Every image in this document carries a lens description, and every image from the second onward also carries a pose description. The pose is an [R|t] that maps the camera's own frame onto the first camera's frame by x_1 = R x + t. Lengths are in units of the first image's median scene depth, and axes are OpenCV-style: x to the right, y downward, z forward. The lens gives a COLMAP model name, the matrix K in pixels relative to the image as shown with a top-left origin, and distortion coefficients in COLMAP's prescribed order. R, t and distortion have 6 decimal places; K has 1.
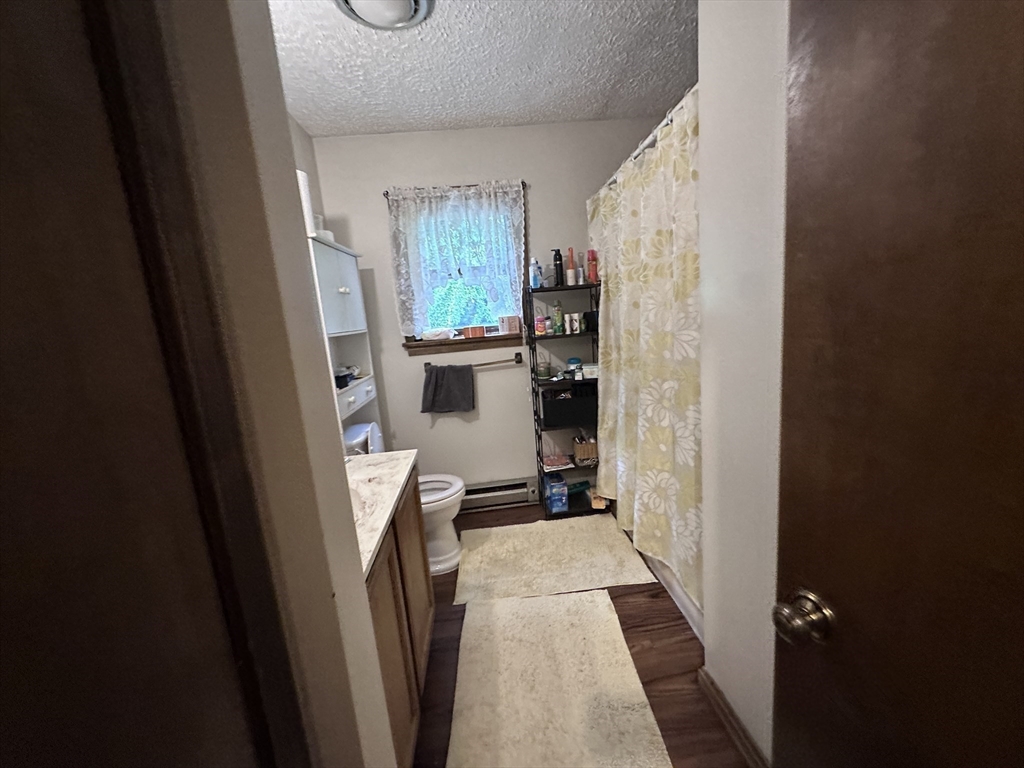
lens RADIAL K [[413.6, 0, 516.0], [0, 413.6, 383.8], [0, 0, 1]] dist [-0.004791, 0.001682]
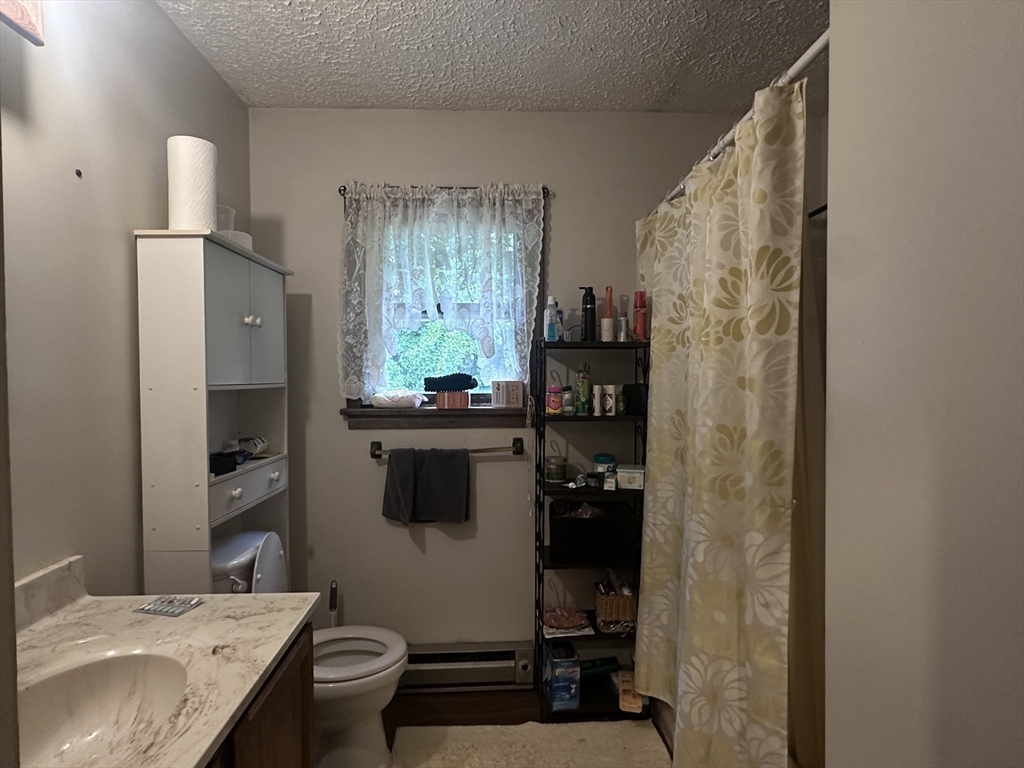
lens RADIAL K [[571.6, 0, 512.6], [0, 571.6, 387.8], [0, 0, 1]] dist [-0.004728, -0.000287]
pose [[0.995992, 0.080302, -0.039399, 0.027444], [-0.085335, 0.985071, -0.149511, -0.020104], [0.026805, 0.152274, 0.987975, 0.120582]]
